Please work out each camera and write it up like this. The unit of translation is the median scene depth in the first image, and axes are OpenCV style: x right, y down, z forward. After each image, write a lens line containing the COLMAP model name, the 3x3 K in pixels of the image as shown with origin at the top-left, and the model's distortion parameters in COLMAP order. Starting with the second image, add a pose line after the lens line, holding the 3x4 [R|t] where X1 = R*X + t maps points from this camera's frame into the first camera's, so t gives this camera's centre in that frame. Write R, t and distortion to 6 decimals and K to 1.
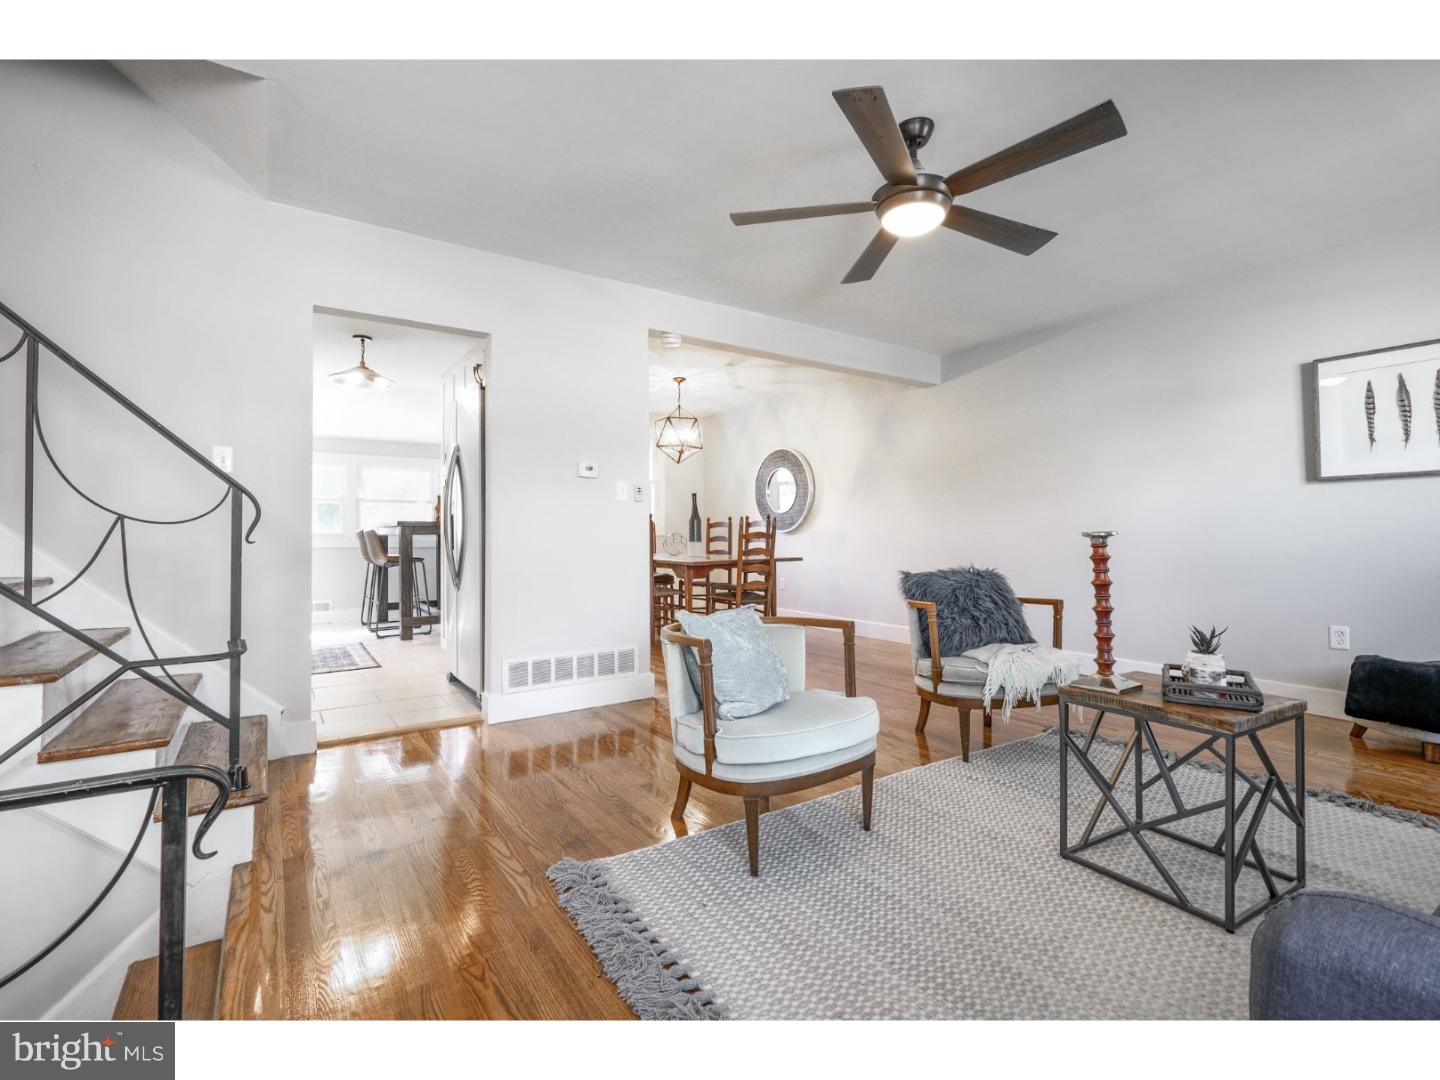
lens RADIAL K [[654.6, 0, 714.7], [0, 654.6, 531.6], [0, 0, 1]] dist [0.000497, -0.000093]
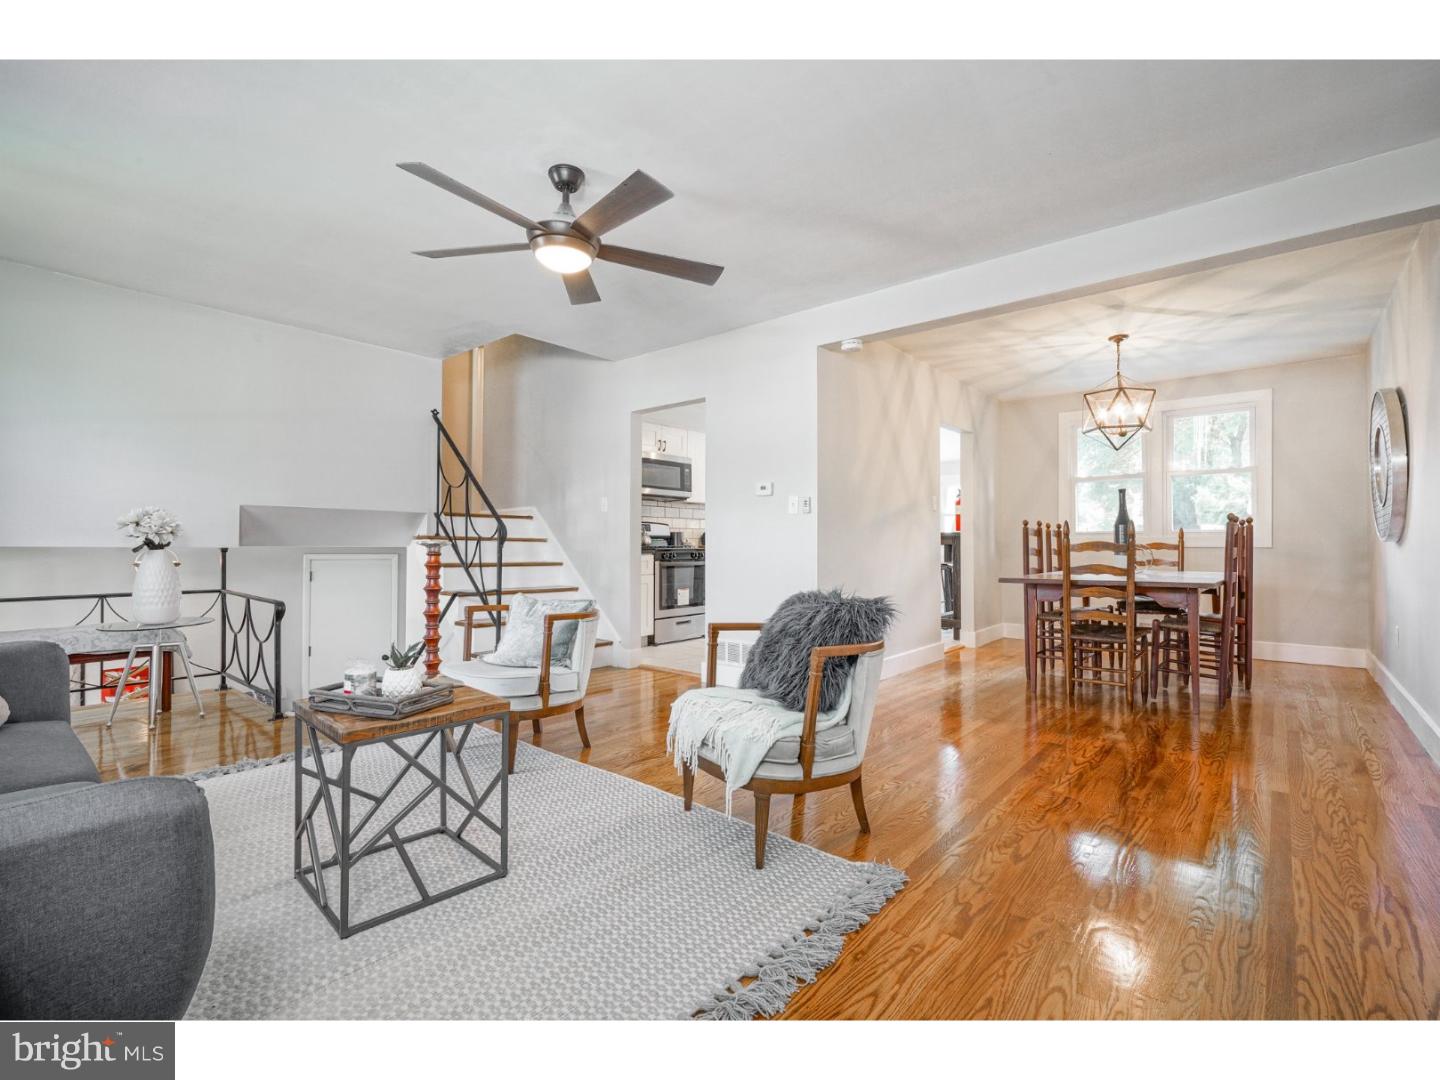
lens RADIAL K [[654.6, 0, 710.9], [0, 654.6, 540.6], [0, 0, 1]] dist [0.000497, -0.000093]
pose [[0.253130, -0.000143, -0.967432, 0.637617], [-0.000209, 1.000000, -0.000203, -0.000648], [0.967432, 0.000253, 0.253130, 0.417011]]
